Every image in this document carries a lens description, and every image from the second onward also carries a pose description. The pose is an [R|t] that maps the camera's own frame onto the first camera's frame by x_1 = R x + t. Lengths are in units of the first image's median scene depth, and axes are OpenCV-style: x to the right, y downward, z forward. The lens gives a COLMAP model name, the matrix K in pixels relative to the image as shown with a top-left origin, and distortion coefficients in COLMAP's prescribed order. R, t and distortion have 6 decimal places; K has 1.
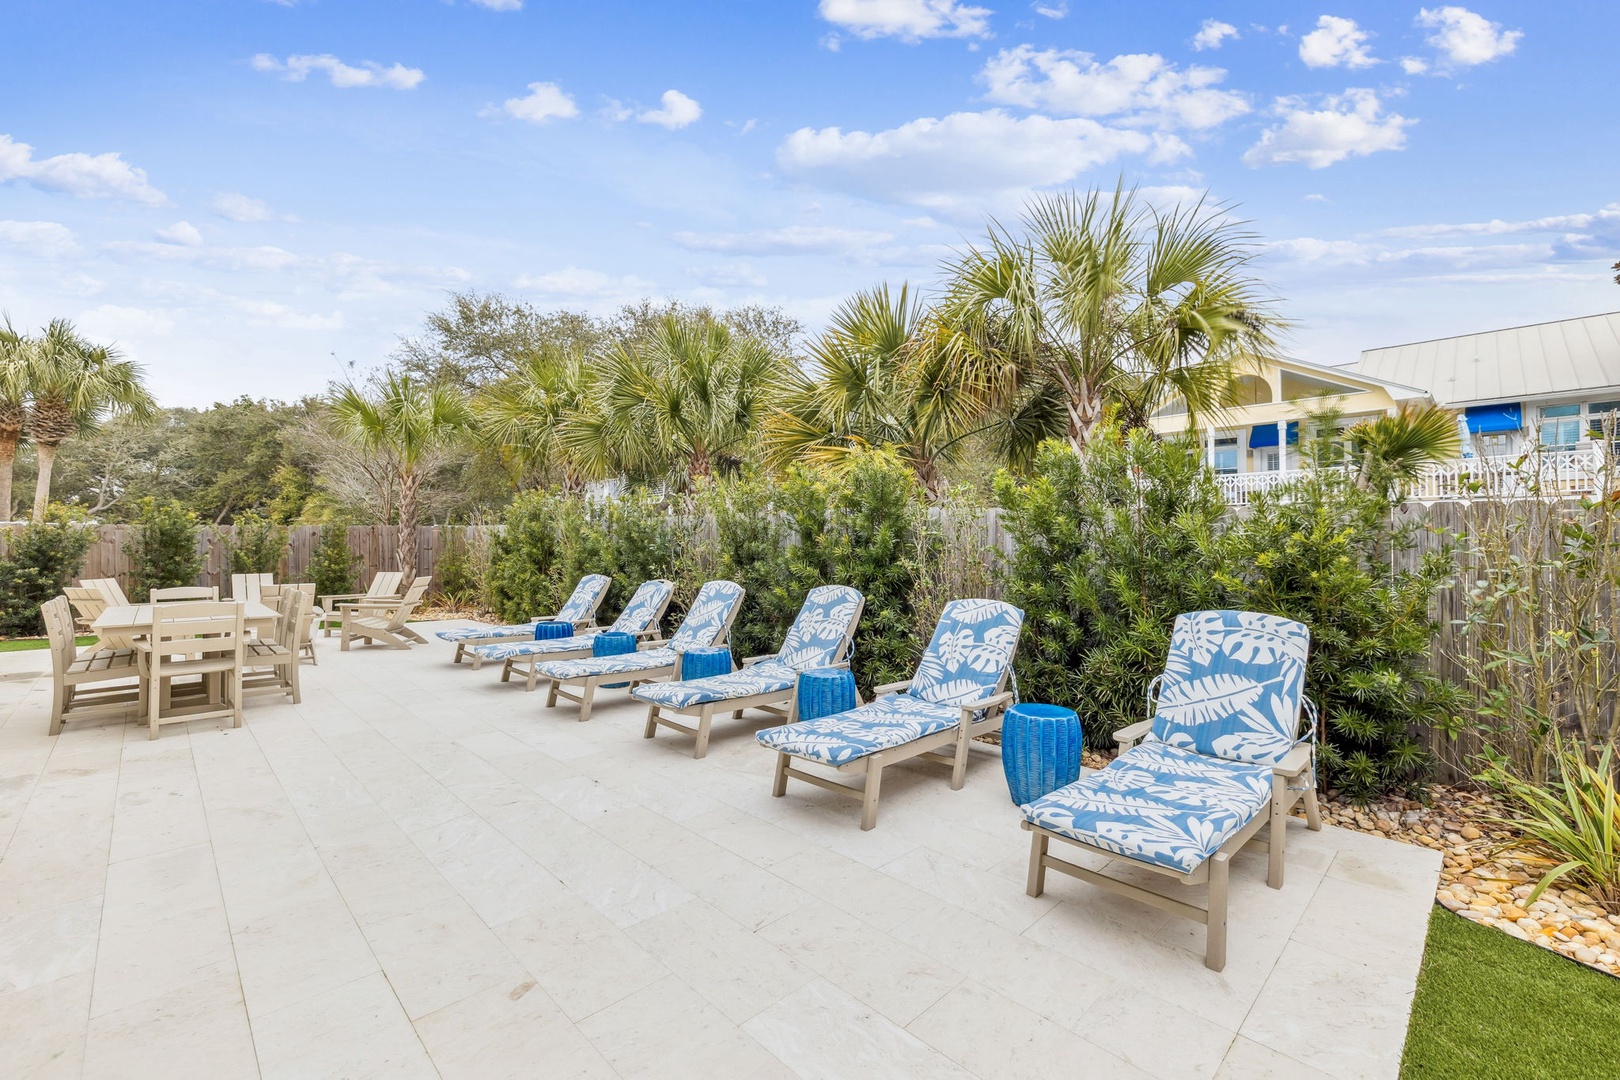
lens RADIAL K [[675.3, 0, 810.0], [0, 675.3, 540.0], [0, 0, 1]] dist [-0.001908, -0.000169]
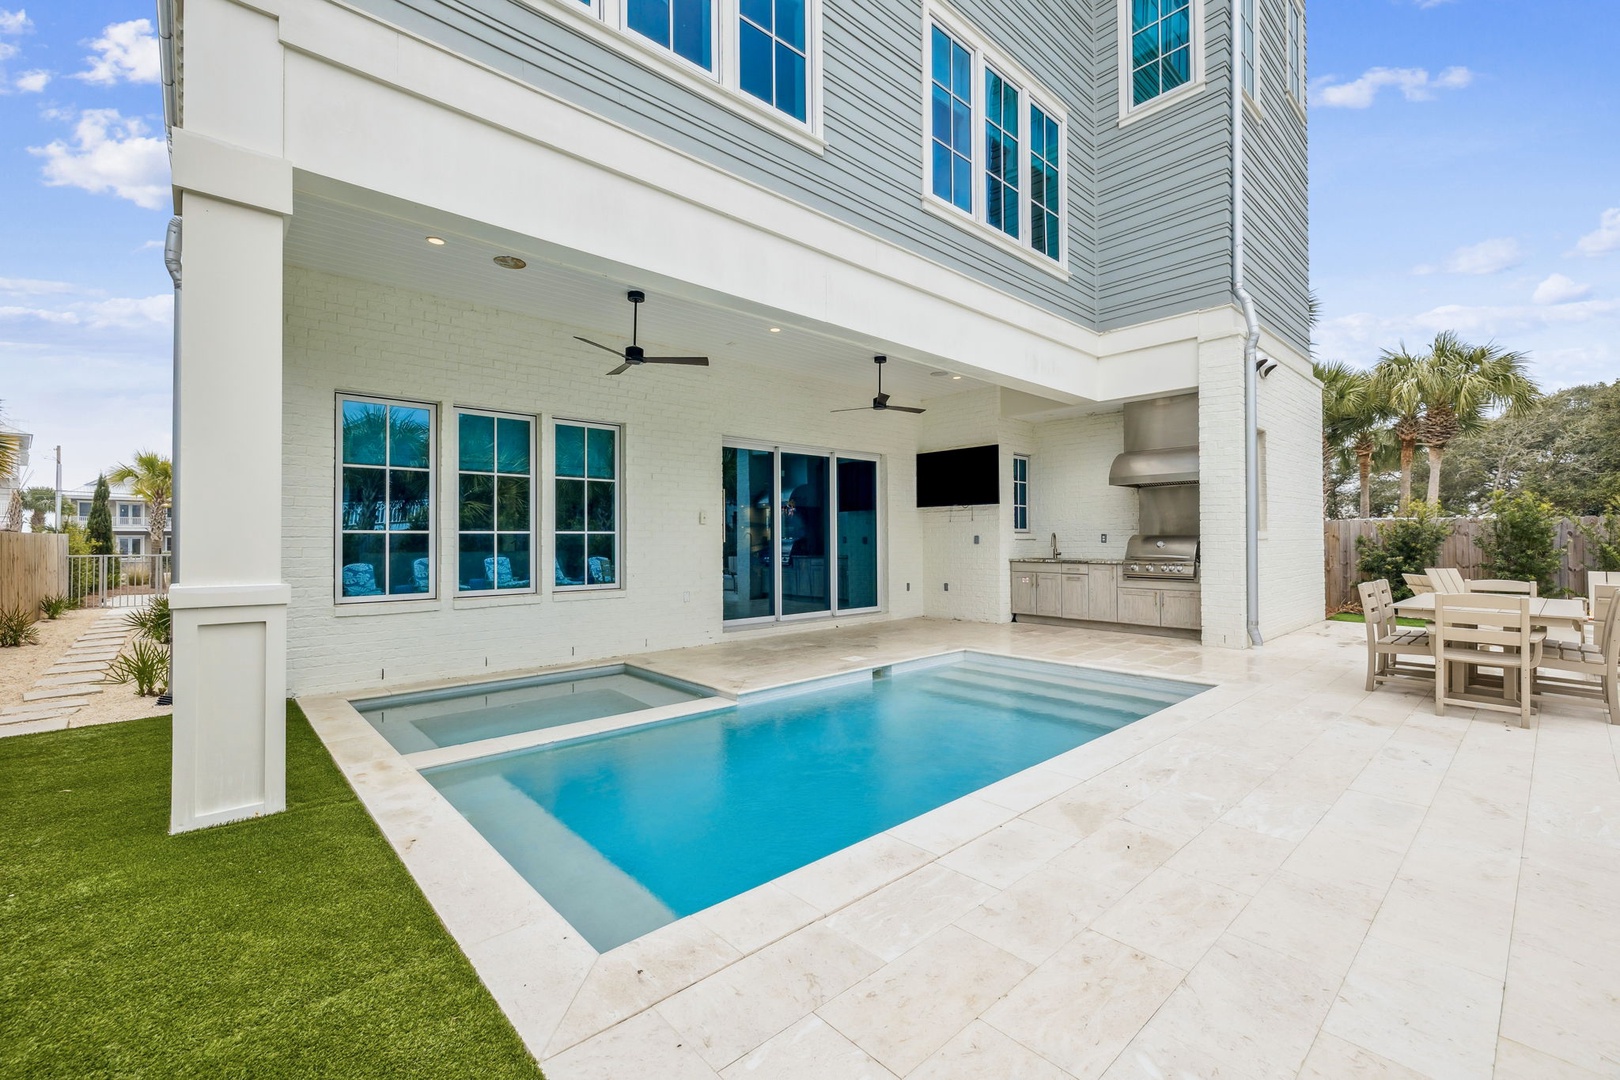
lens RADIAL K [[675.3, 0, 810.0], [0, 675.3, 540.0], [0, 0, 1]] dist [-0.001908, -0.000169]
pose [[-0.036481, 0.007937, -0.999303, 0.055814], [0.002307, 0.999966, 0.007858, 0.000366], [0.999332, -0.002019, -0.036498, 0.008524]]
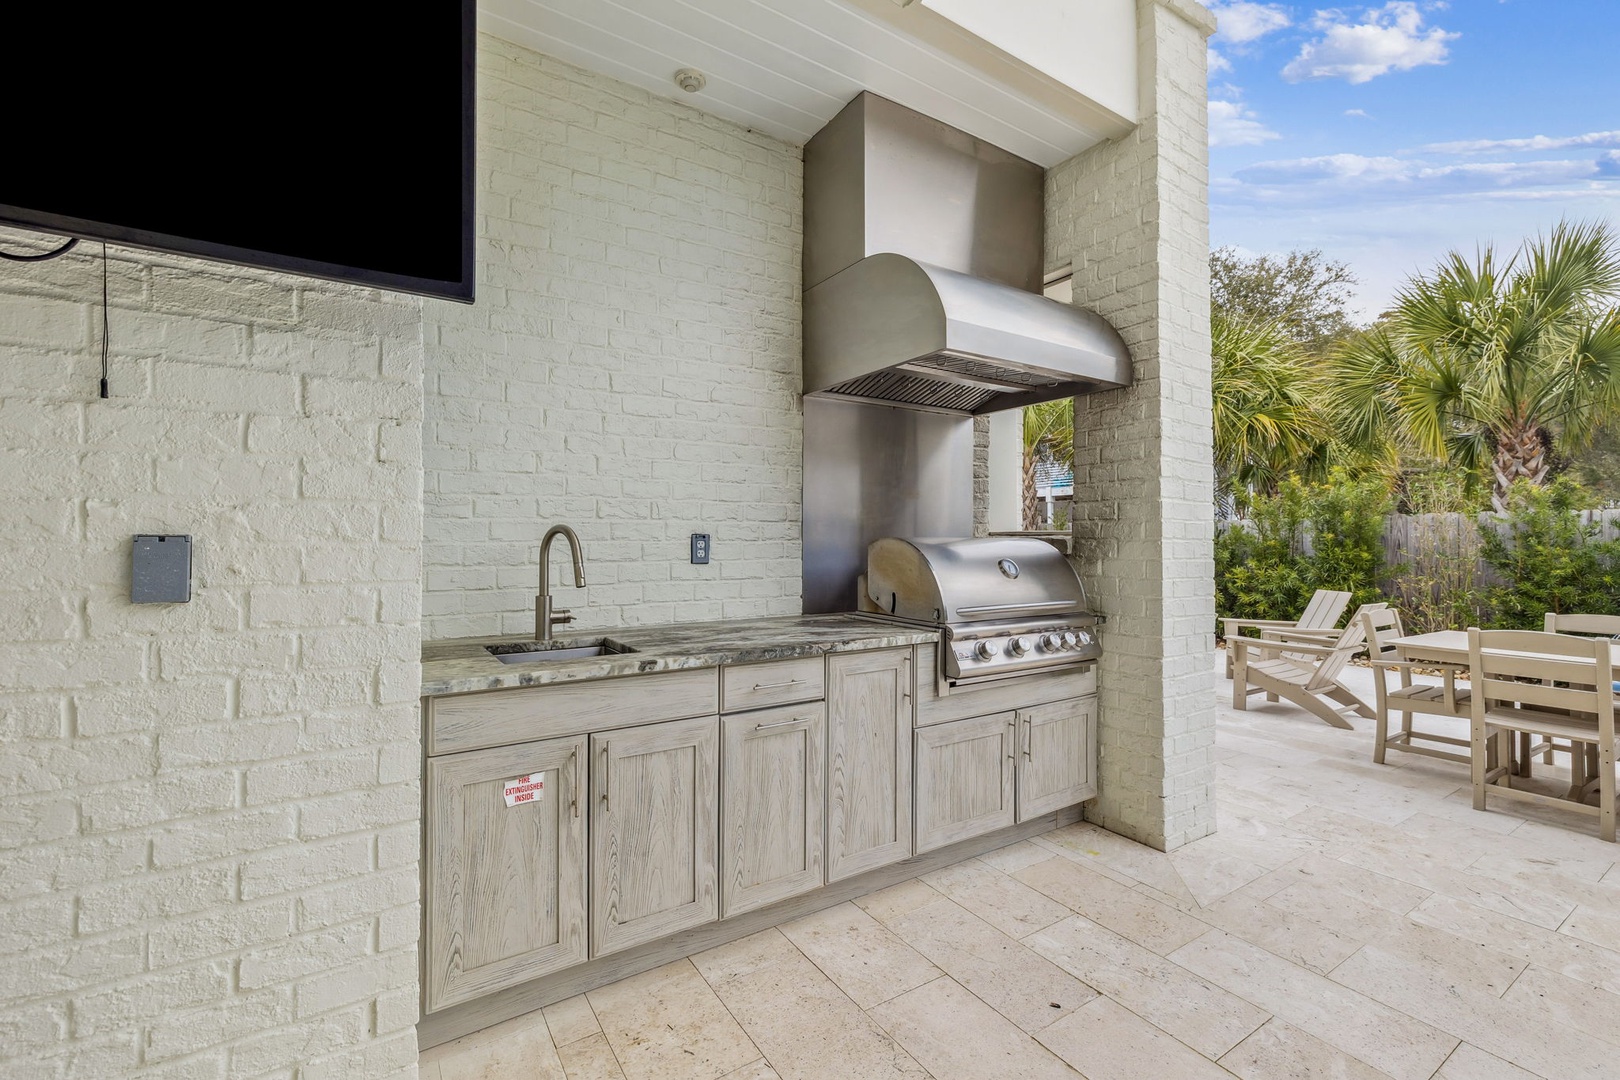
lens RADIAL K [[675.3, 0, 810.0], [0, 675.3, 540.0], [0, 0, 1]] dist [-0.001908, -0.000169]
pose [[0.980628, 0.003193, -0.195853, -0.718529], [-0.004045, 0.999984, -0.003952, 0.003159], [0.195837, 0.004668, 0.980625, 0.114633]]
